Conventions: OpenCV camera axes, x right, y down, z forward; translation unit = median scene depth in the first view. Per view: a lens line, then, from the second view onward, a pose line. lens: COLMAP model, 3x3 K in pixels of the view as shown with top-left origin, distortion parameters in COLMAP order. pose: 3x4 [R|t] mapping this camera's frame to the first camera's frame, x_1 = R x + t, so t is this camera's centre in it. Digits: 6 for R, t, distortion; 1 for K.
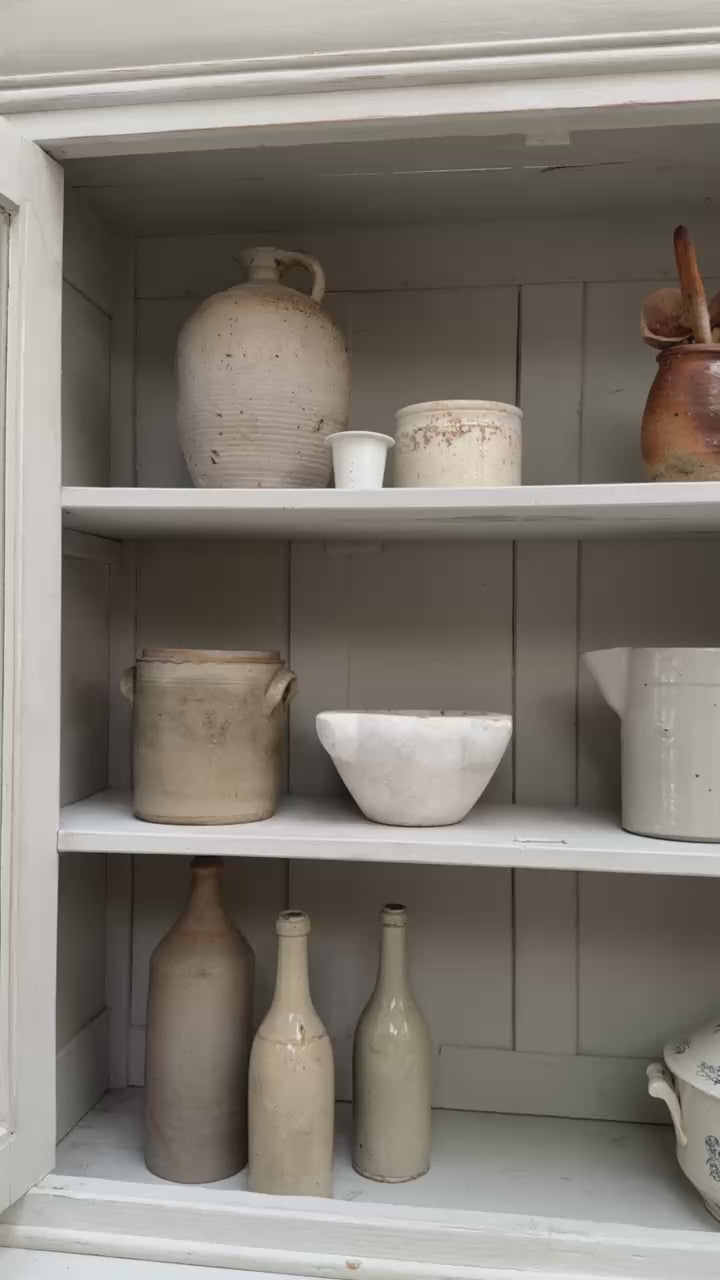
lens RADIAL K [[1087.9, 0, 360.0], [0, 1087.9, 640.0], [0, 0, 1]] dist [0.034076, -0.003228]
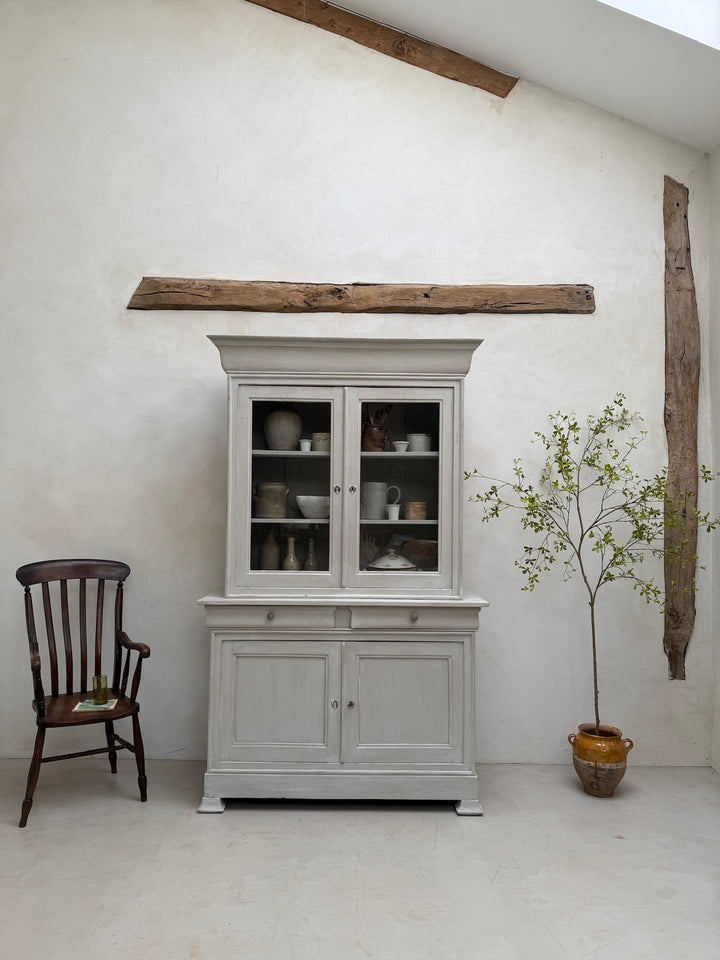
lens RADIAL K [[666.9, 0, 358.9], [0, 666.9, 482.4], [0, 0, 1]] dist [0.145824, -0.283508]
pose [[0.989110, -0.000314, 0.147177, -0.203252], [-0.000708, 0.999976, 0.006889, -0.013736], [-0.147176, -0.006918, 0.989086, -2.005387]]
